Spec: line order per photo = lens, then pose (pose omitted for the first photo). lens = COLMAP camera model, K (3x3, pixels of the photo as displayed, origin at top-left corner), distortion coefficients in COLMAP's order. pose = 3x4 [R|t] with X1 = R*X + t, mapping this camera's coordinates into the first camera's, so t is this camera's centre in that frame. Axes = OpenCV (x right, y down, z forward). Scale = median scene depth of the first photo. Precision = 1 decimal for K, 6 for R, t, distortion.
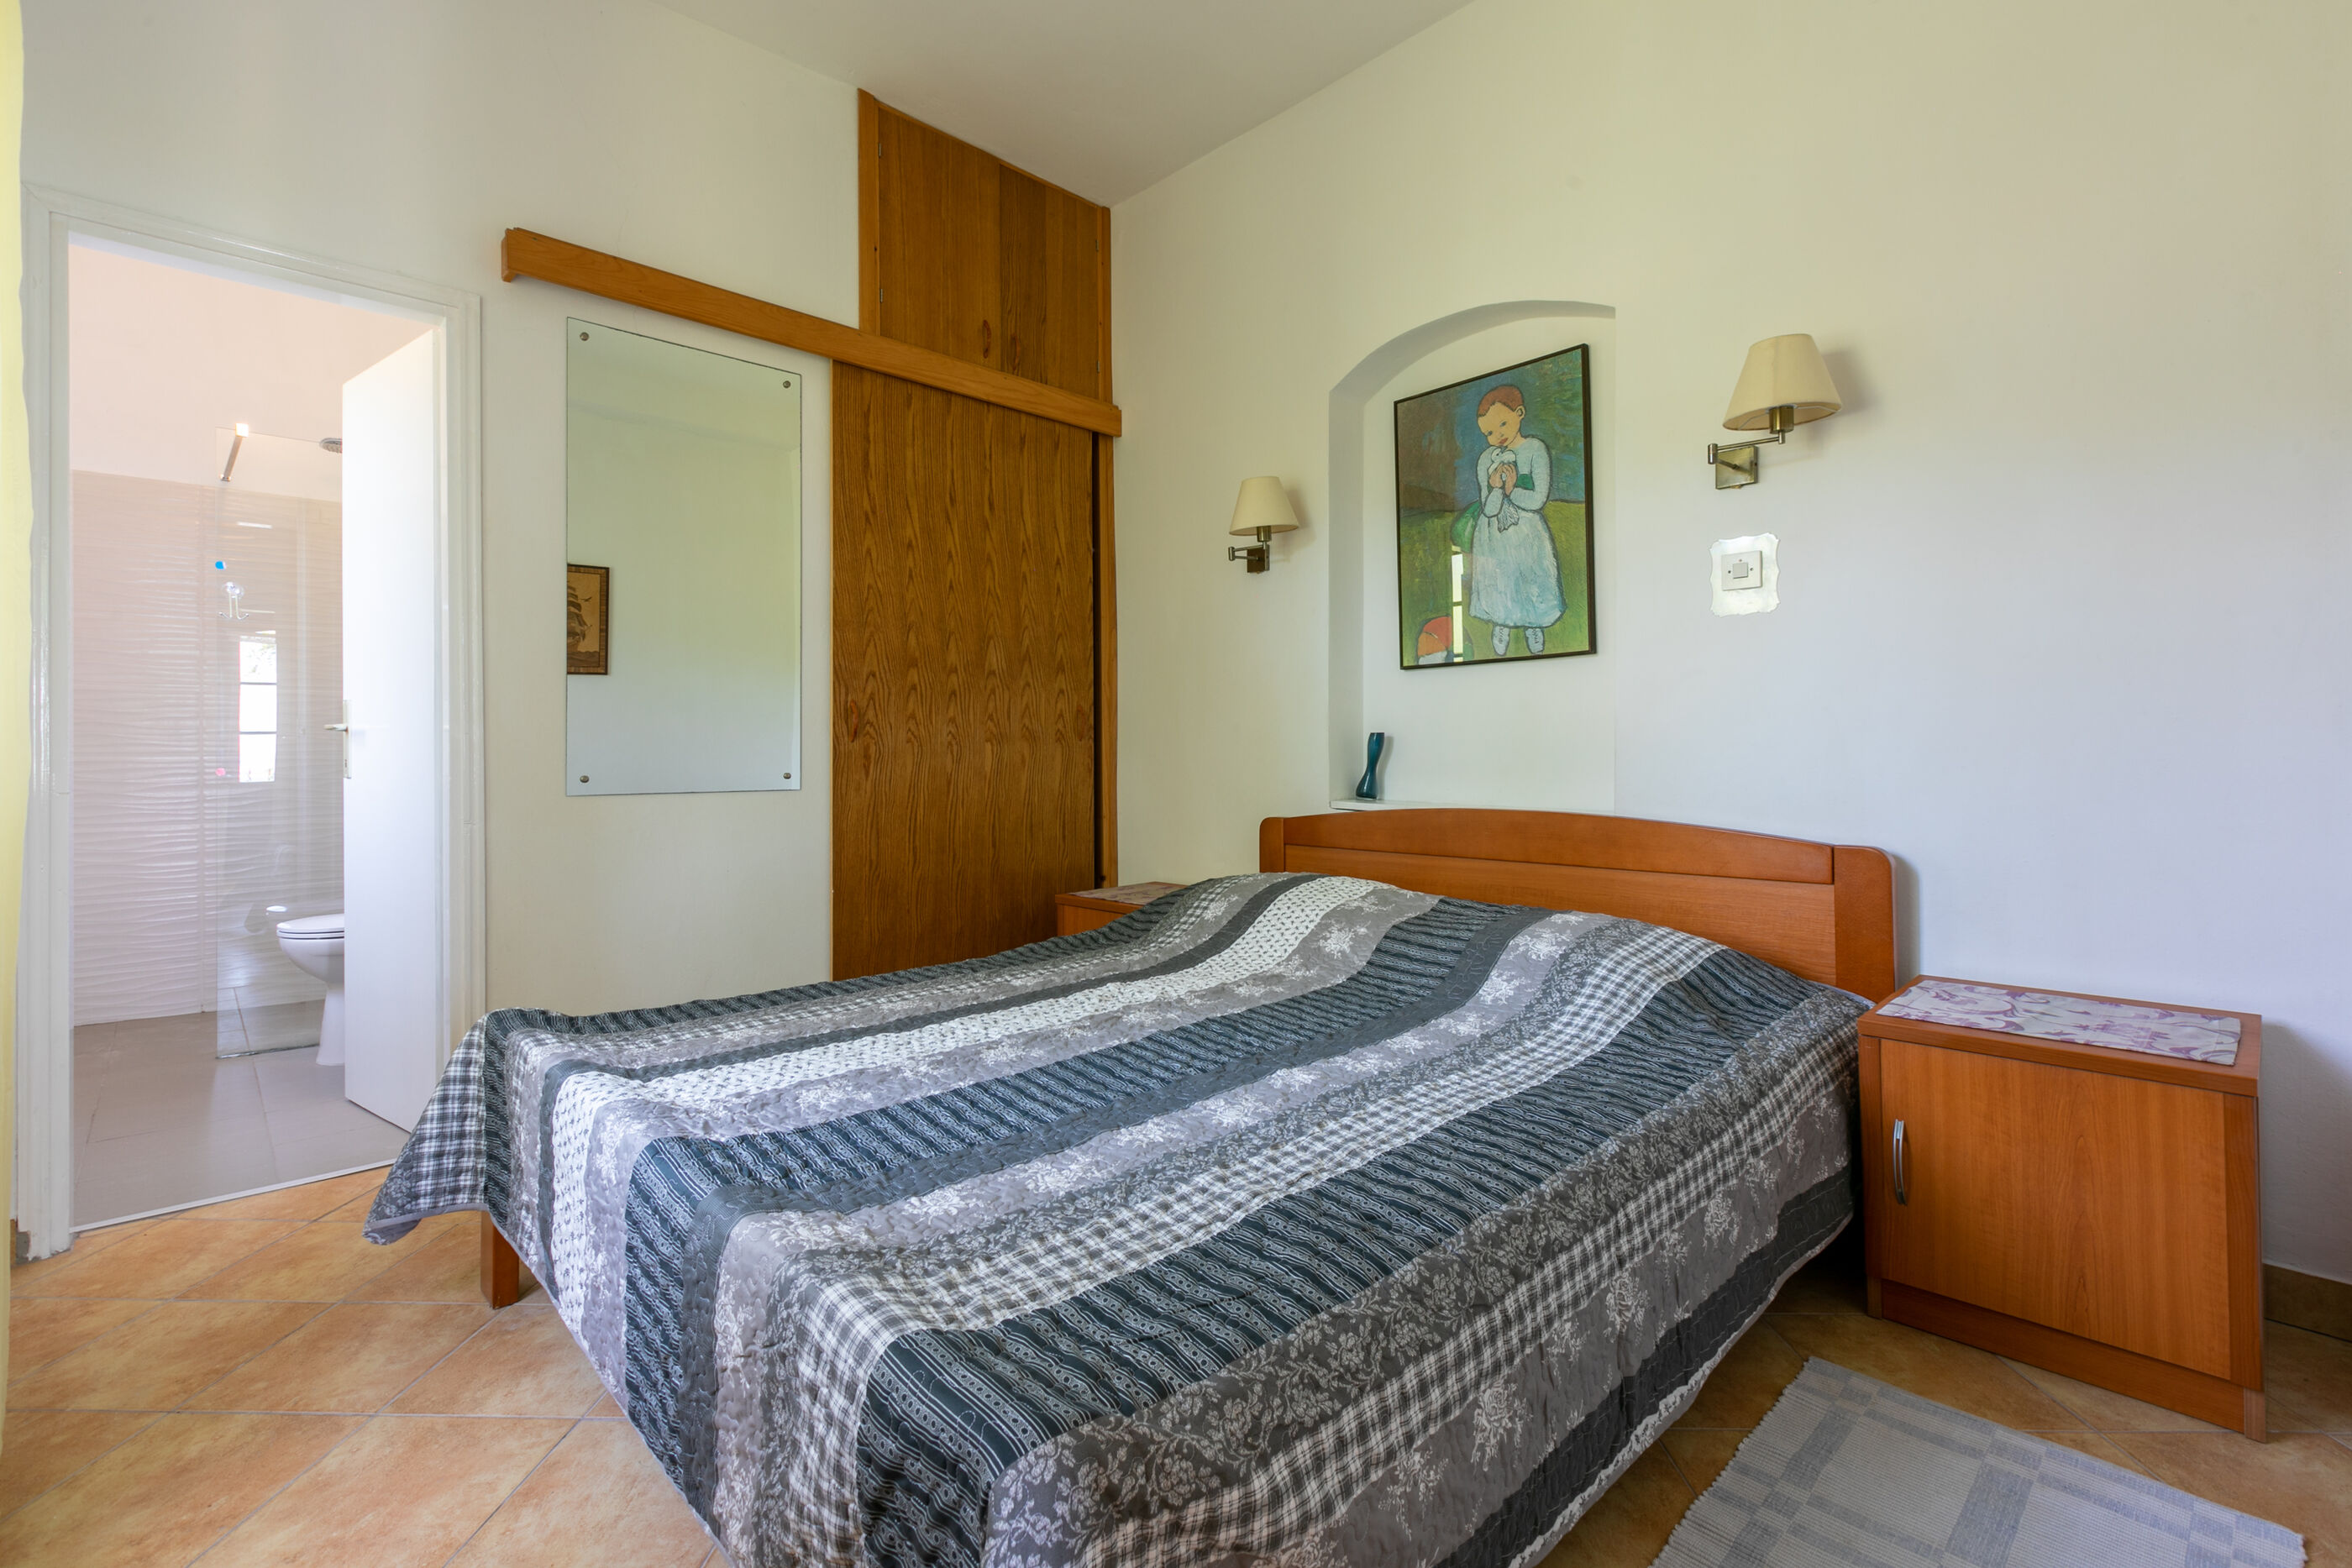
lens RADIAL K [[1061.5, 0, 1182.4], [0, 1061.5, 737.4], [0, 0, 1]] dist [0.002697, -0.000593]
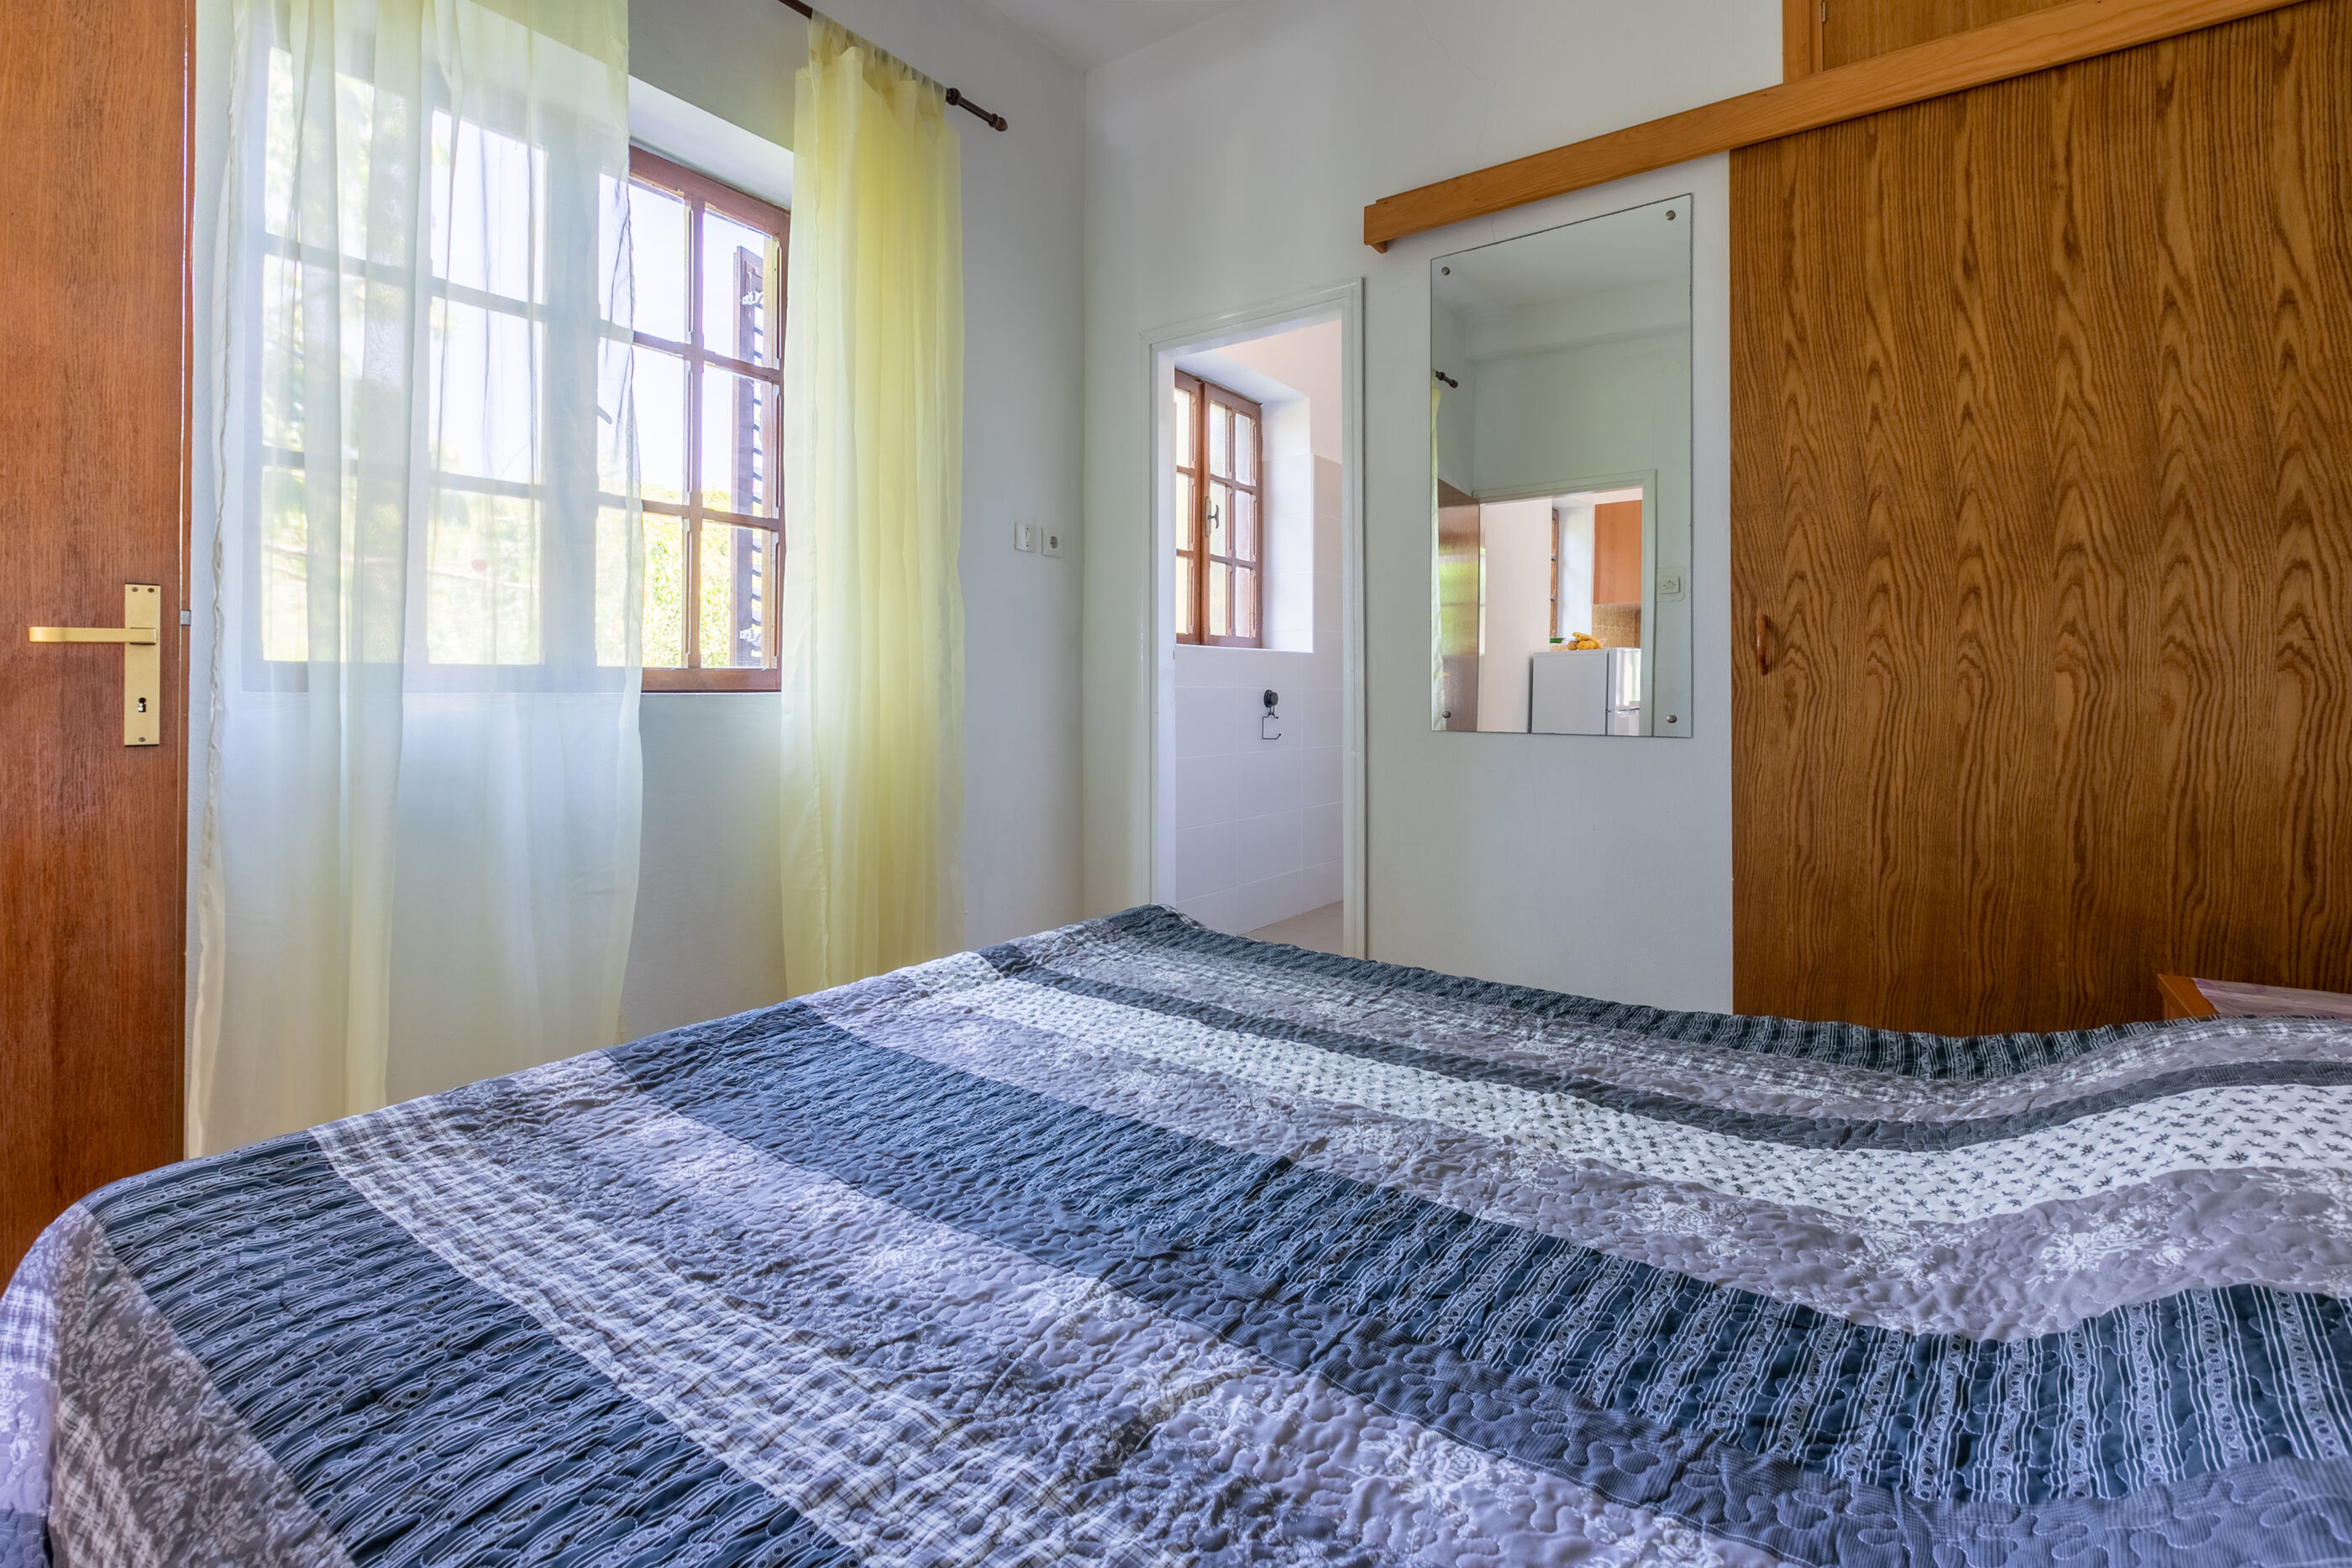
lens RADIAL K [[1061.5, 0, 1123.1], [0, 1061.5, 667.9], [0, 0, 1]] dist [0.002697, -0.000593]
pose [[0.160202, -0.005667, -0.987068, 0.307462], [0.017855, 0.999837, -0.002842, -0.005462], [0.986923, -0.017169, 0.160277, 0.441804]]
